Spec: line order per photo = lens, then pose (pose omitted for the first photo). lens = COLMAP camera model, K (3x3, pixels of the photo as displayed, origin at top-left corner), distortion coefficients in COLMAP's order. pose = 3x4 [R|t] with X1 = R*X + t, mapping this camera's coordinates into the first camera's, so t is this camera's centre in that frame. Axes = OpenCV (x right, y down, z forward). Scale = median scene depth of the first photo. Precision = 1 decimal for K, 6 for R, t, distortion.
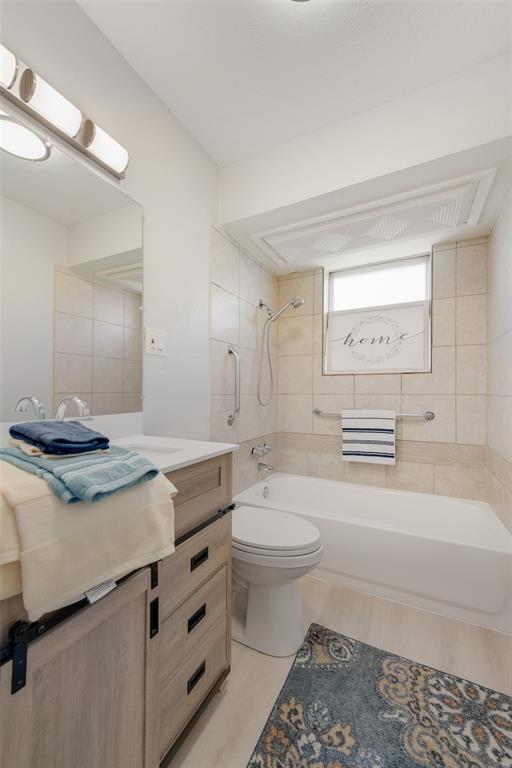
lens RADIAL K [[300.3, 0, 258.1], [0, 300.3, 389.5], [0, 0, 1]] dist [0.001889, 0.000480]
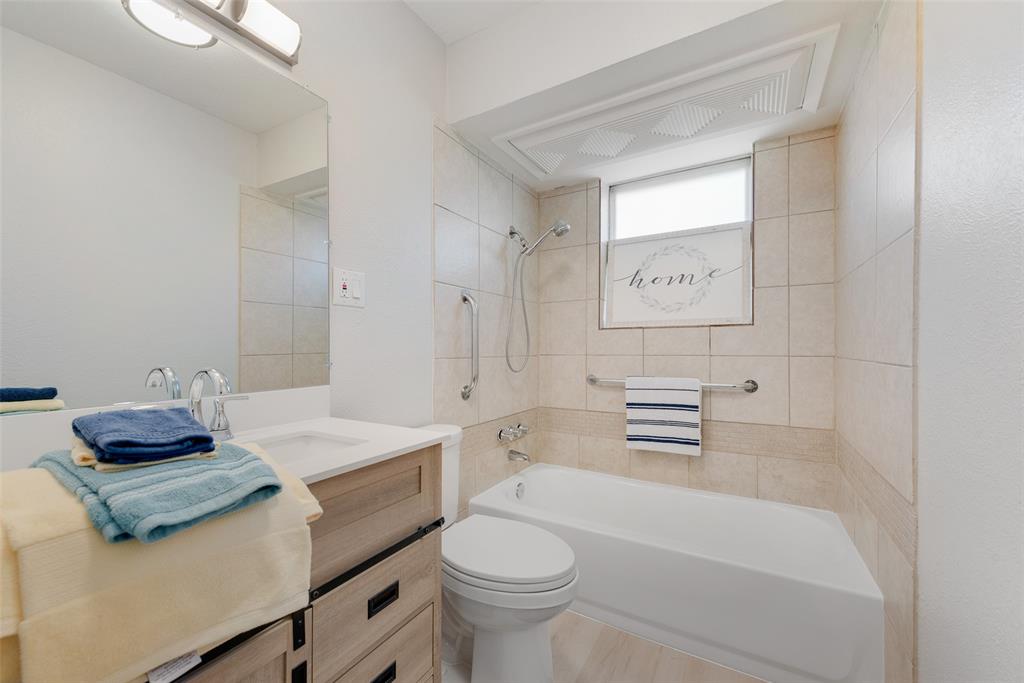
lens RADIAL K [[400.3, 0, 508.7], [0, 400.3, 346.0], [0, 0, 1]] dist [0.001889, 0.000480]
pose [[0.998304, -0.005089, -0.057993, 0.074739], [0.005201, 0.999985, 0.001787, -0.013254], [0.057983, -0.002086, 0.998315, 0.041467]]
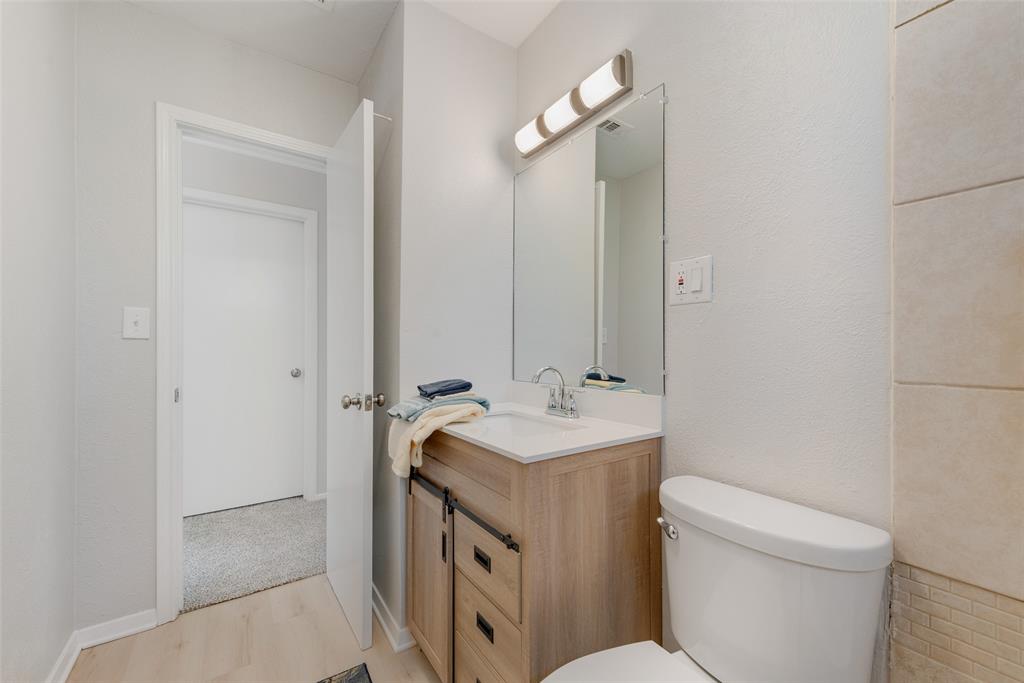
lens RADIAL K [[400.3, 0, 510.3], [0, 400.3, 346.9], [0, 0, 1]] dist [0.001889, 0.000480]
pose [[-0.488089, -0.009176, -0.872746, 0.384339], [0.007345, 0.999866, -0.014620, -0.015422], [0.872763, -0.013546, -0.487956, 0.807845]]
